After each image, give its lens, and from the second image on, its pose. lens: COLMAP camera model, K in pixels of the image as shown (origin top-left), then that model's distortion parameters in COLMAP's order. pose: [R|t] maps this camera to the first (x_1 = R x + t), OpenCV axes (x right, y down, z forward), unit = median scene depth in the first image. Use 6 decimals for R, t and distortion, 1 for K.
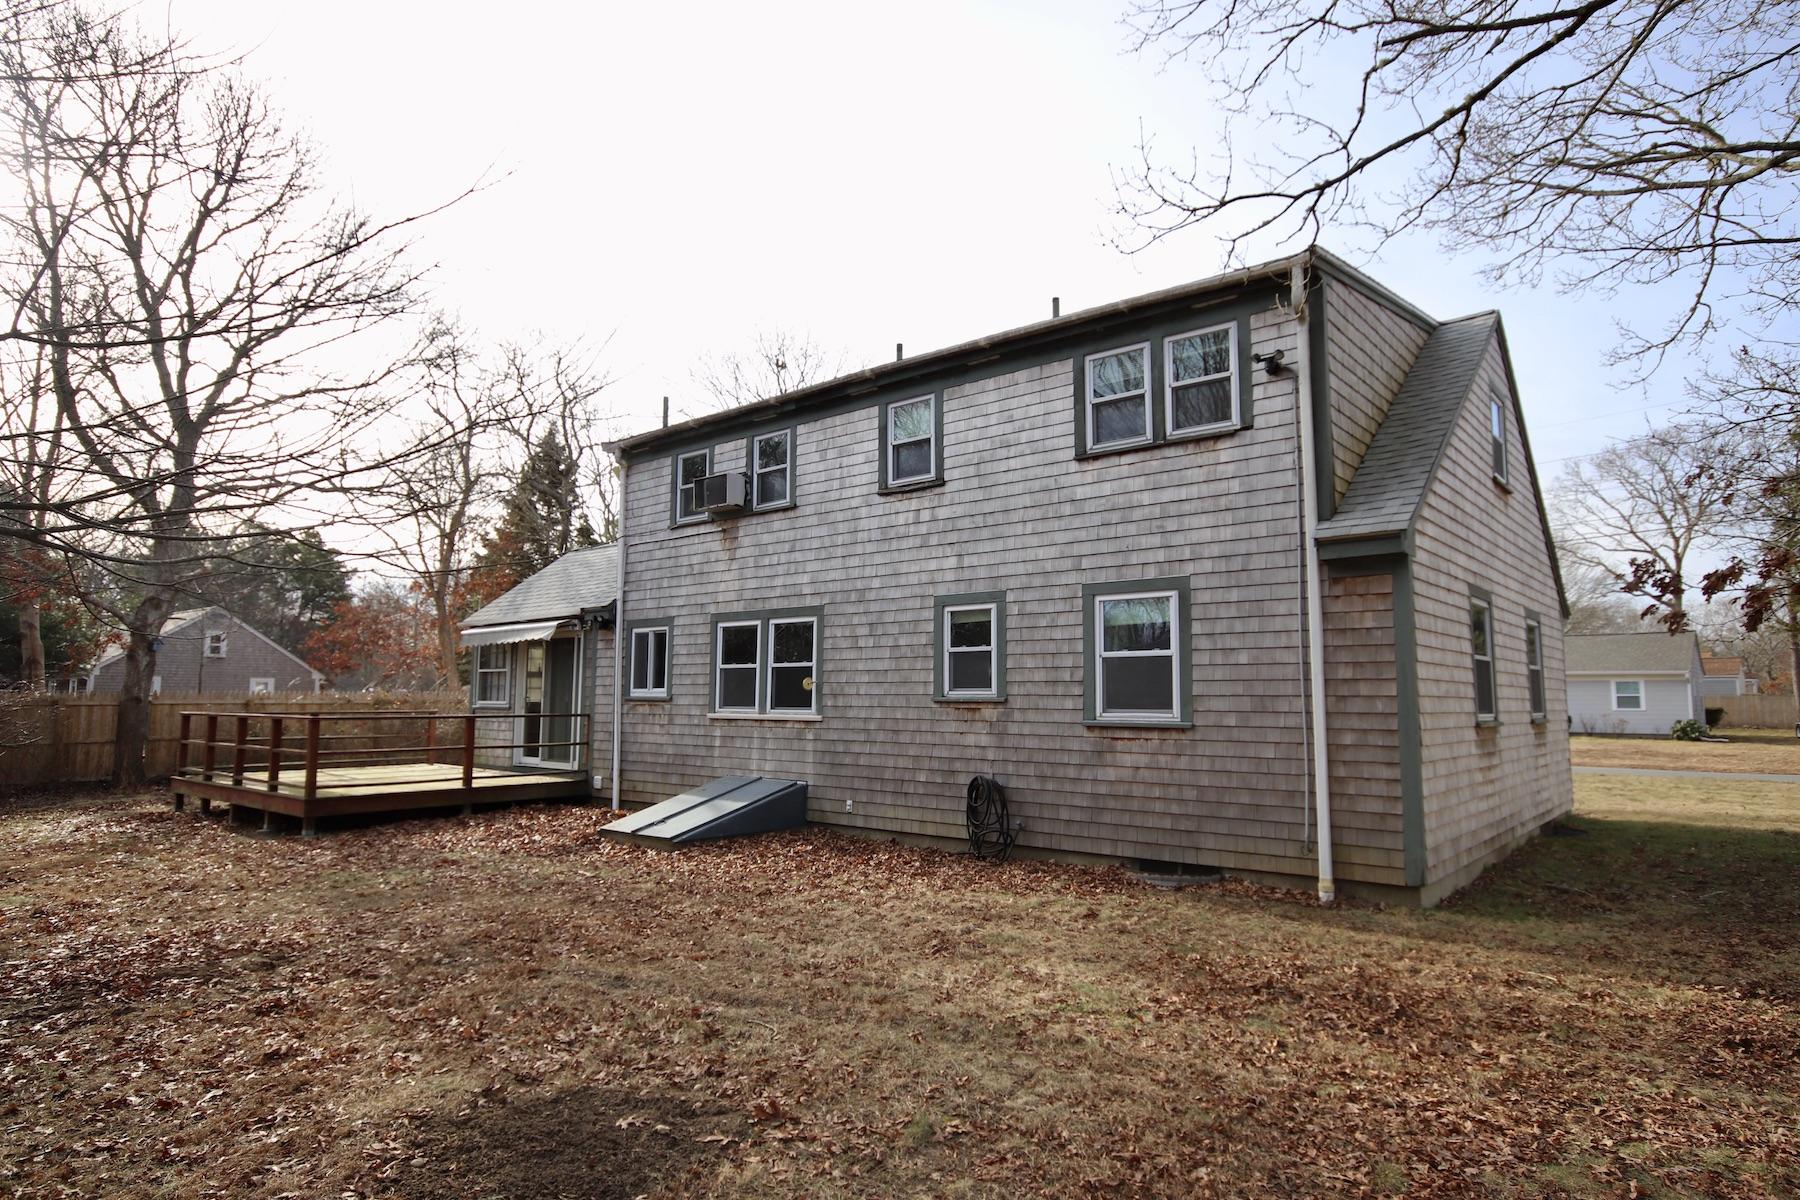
lens RADIAL K [[994.9, 0, 905.2], [0, 994.9, 602.9], [0, 0, 1]] dist [0.002711, 0.002235]
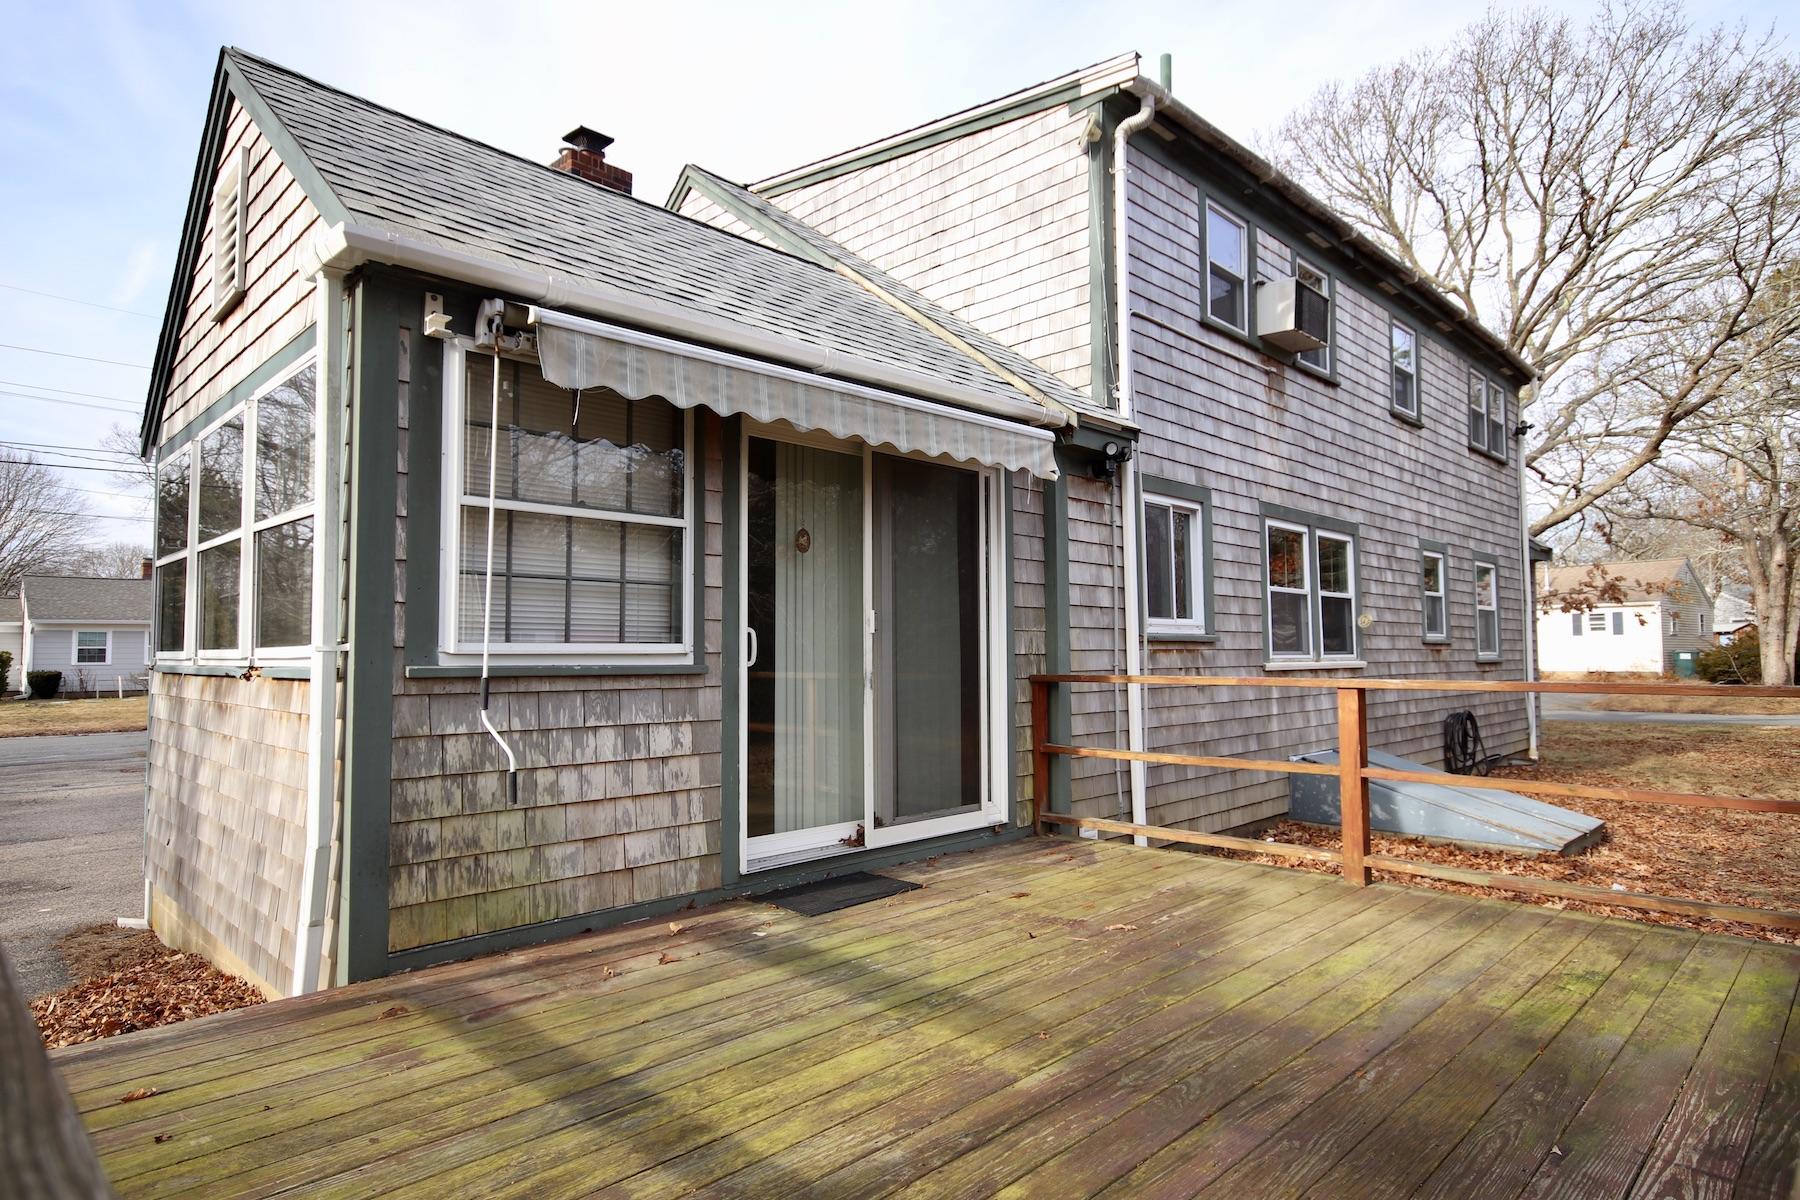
lens RADIAL K [[994.9, 0, 917.6], [0, 994.9, 596.0], [0, 0, 1]] dist [0.002711, 0.002235]
pose [[0.085245, 0.052421, 0.994980, -0.731548], [-0.091859, 0.994775, -0.044540, 0.103436], [-0.992117, -0.087601, 0.089615, 1.029179]]
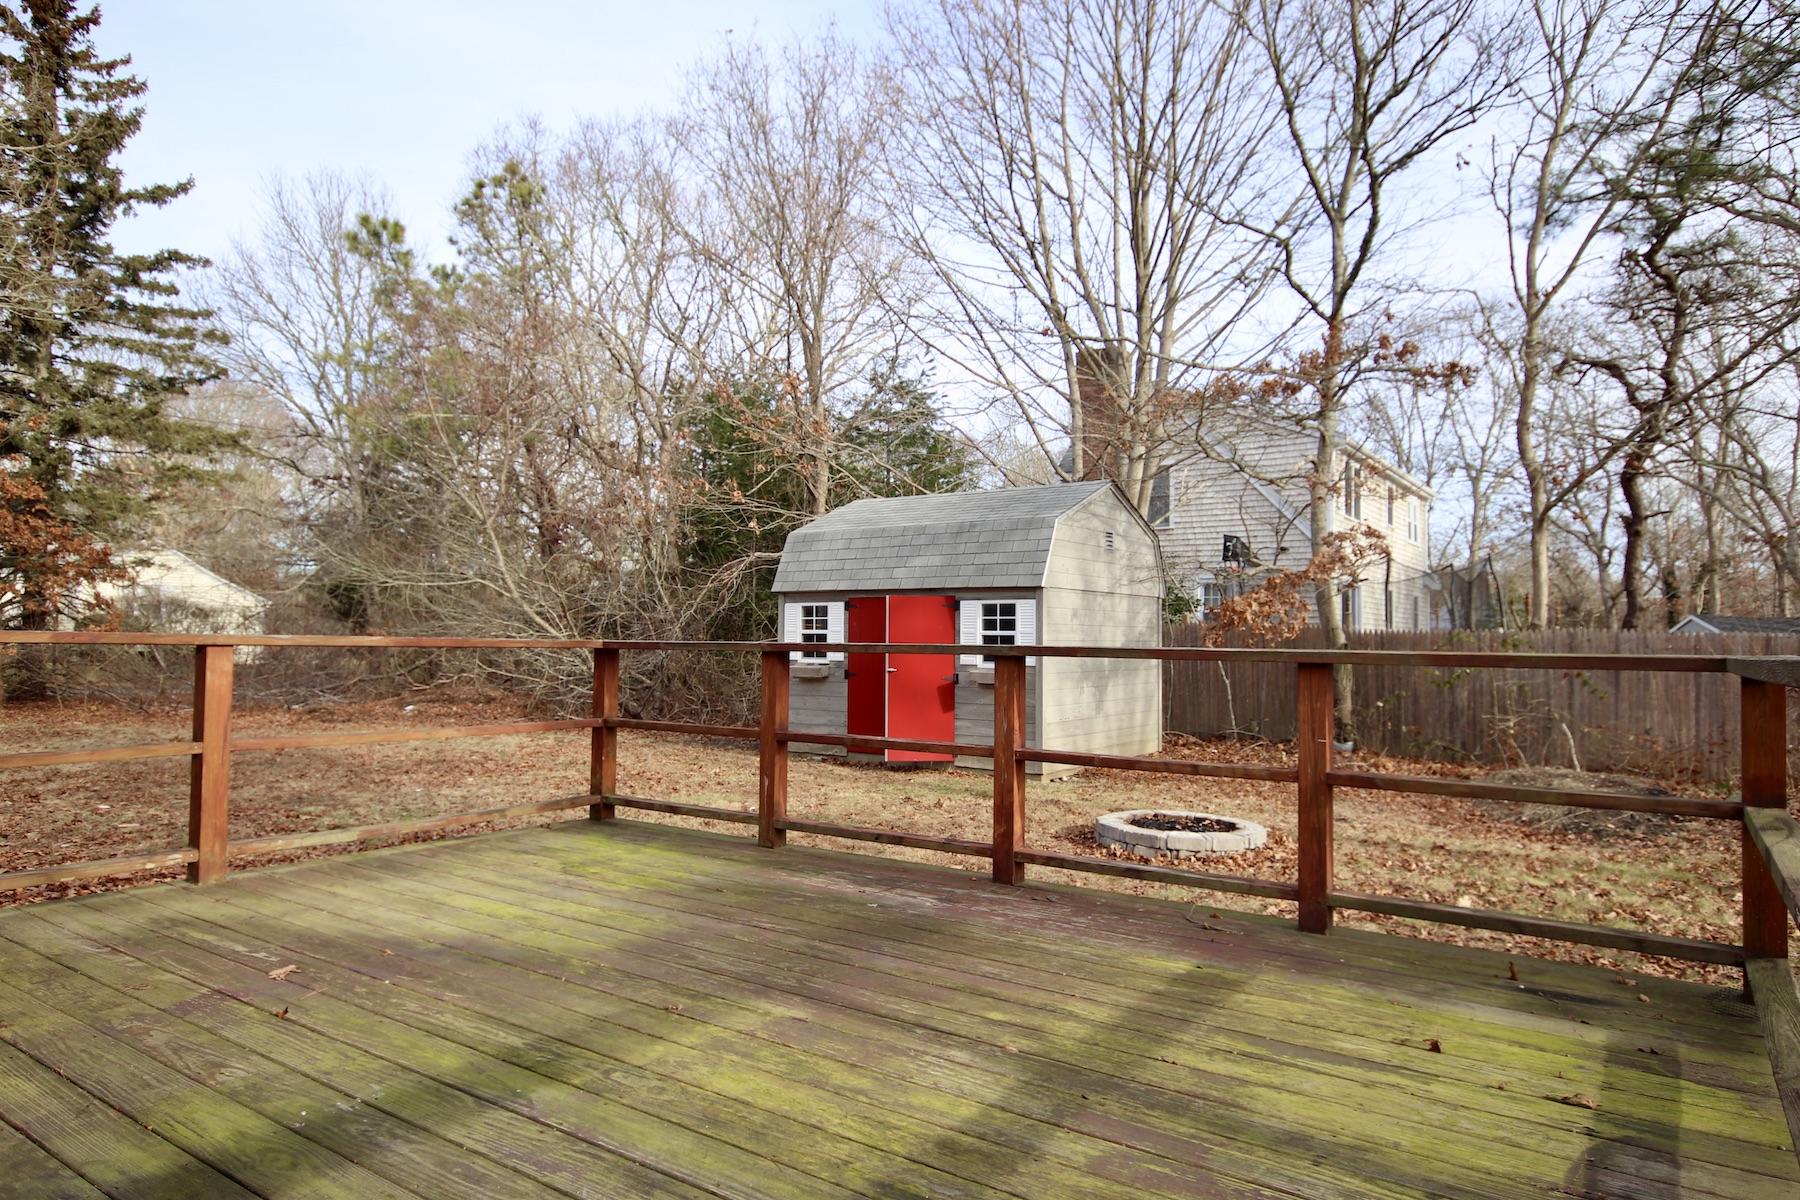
lens RADIAL K [[1090.5, 0, 907.4], [0, 1090.5, 605.6], [0, 0, 1]] dist [0.023906, -0.012574]
pose [[-0.995704, -0.023588, -0.089544, -0.558305], [-0.011503, 0.991028, -0.133155, 0.131366], [0.091882, -0.131553, -0.987042, 1.216593]]
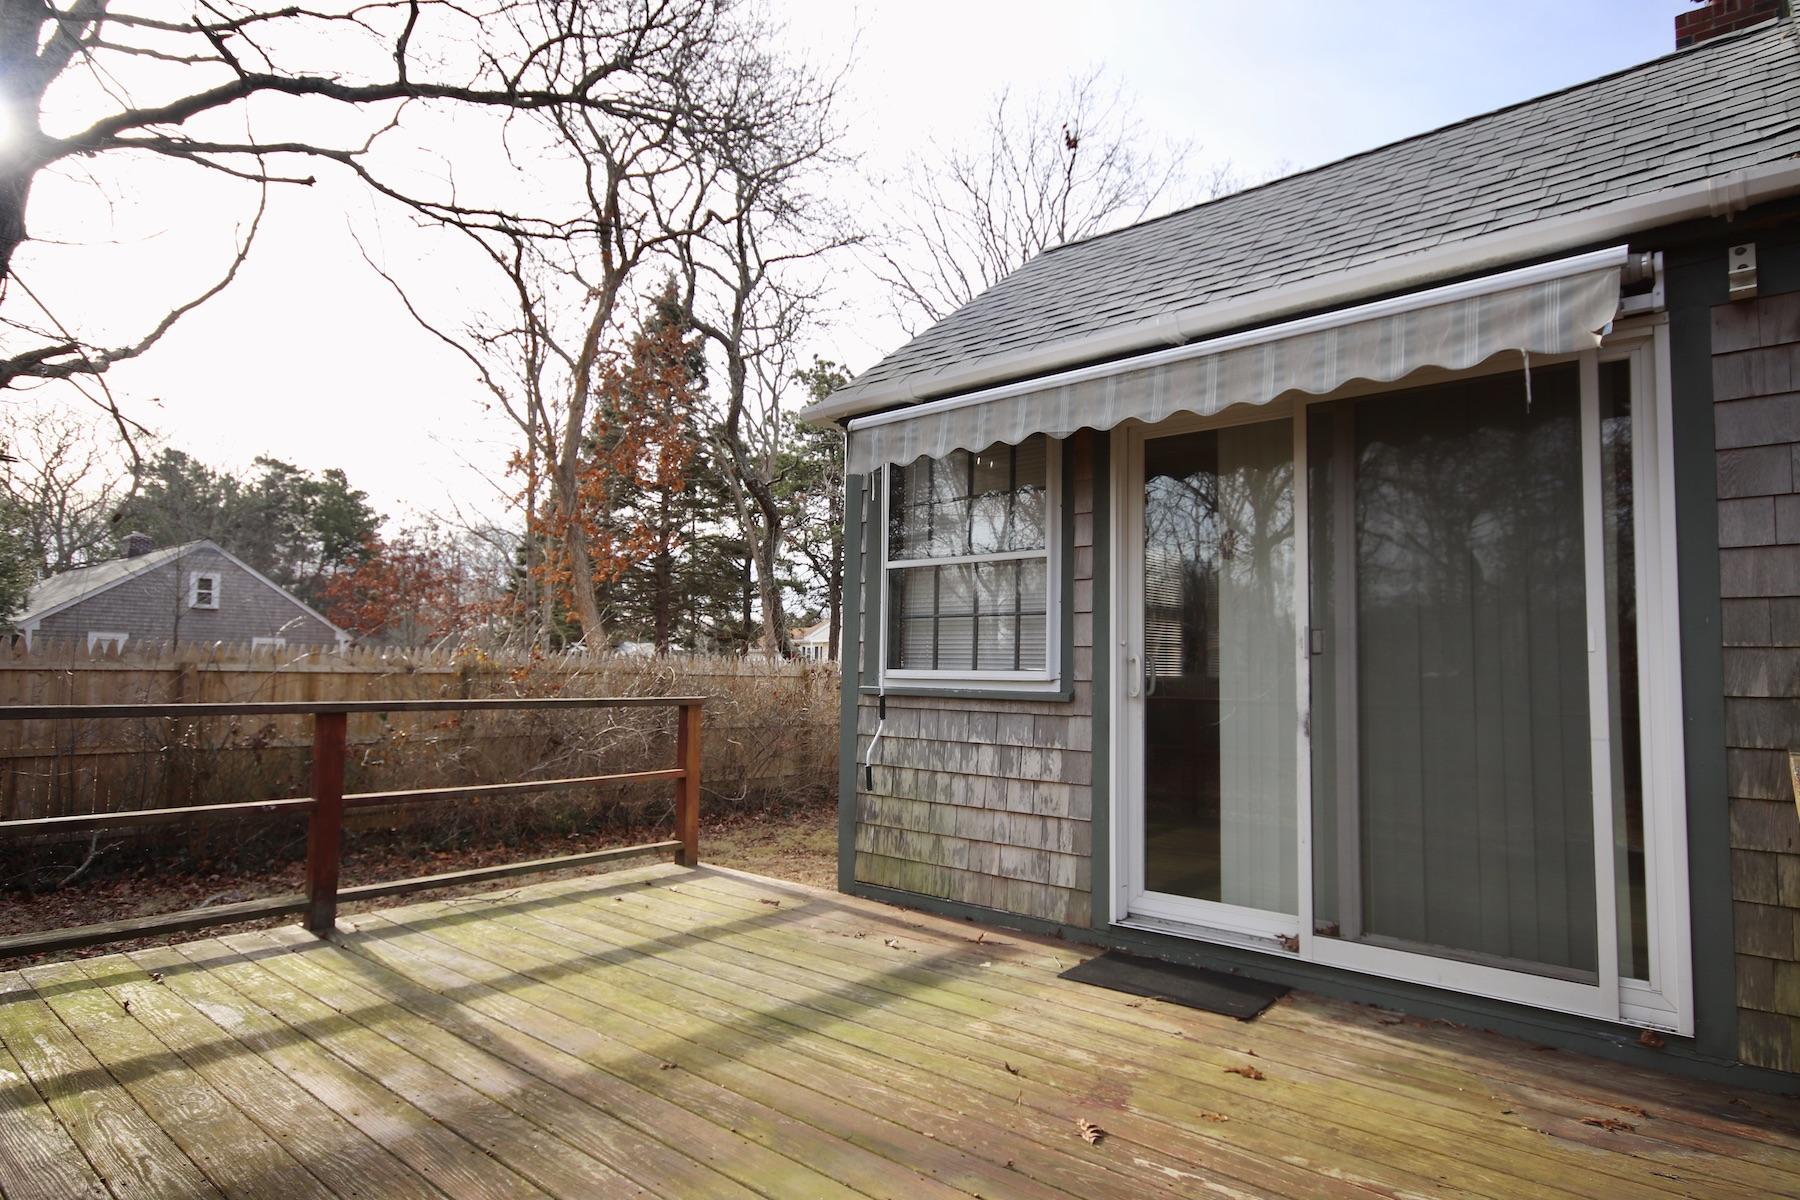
lens RADIAL K [[994.9, 0, 905.8], [0, 994.9, 600.7], [0, 0, 1]] dist [0.002711, 0.002235]
pose [[0.999811, 0.007495, -0.017933, -0.489019], [-0.007075, 0.999702, 0.023343, 0.083482], [0.018103, -0.023212, 0.999567, 0.830304]]
